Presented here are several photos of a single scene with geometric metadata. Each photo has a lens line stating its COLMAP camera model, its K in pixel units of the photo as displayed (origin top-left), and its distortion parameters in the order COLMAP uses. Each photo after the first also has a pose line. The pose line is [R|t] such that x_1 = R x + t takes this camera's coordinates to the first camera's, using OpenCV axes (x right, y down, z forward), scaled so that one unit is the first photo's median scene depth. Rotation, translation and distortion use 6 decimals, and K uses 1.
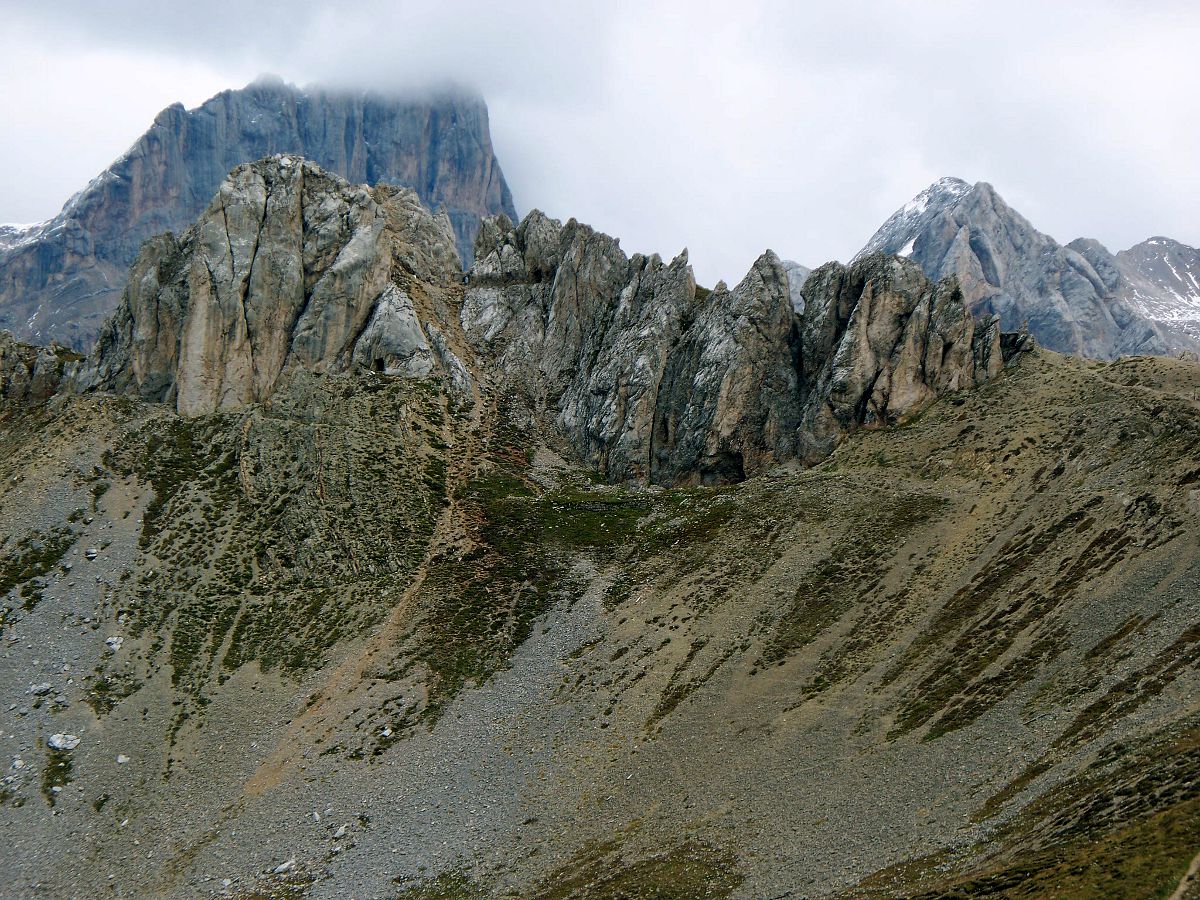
lens RADIAL K [[3570.2, 0, 600.0], [0, 3570.2, 450.0], [0, 0, 1]] dist [0.163673, 0.028648]
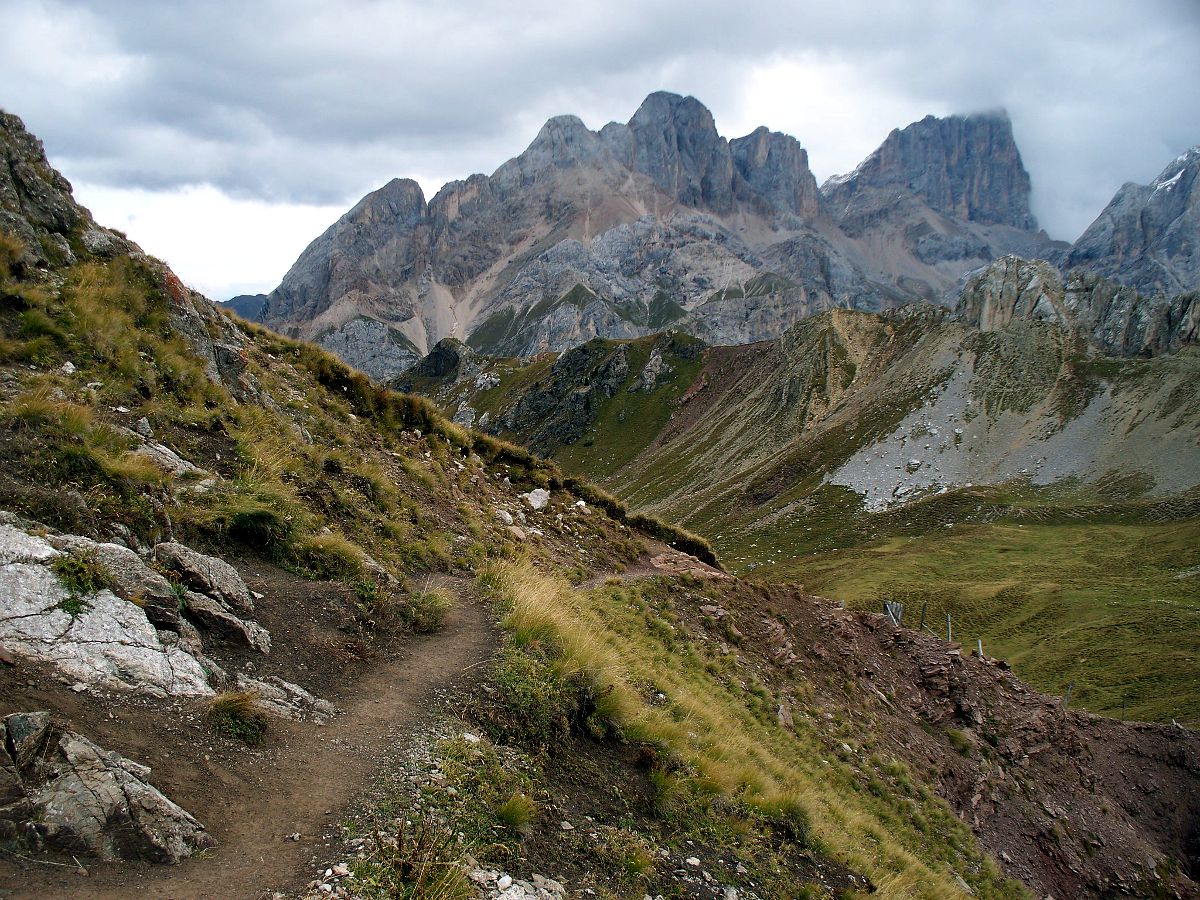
lens RADIAL K [[1249.5, 0, 600.0], [0, 1249.5, 450.0], [0, 0, 1]] dist [-0.184342, 0.222380]
pose [[0.937622, 0.033177, -0.346068, -0.050774], [0.020042, 0.988622, 0.149079, -0.088029], [0.347077, -0.146716, 0.926289, -0.282944]]
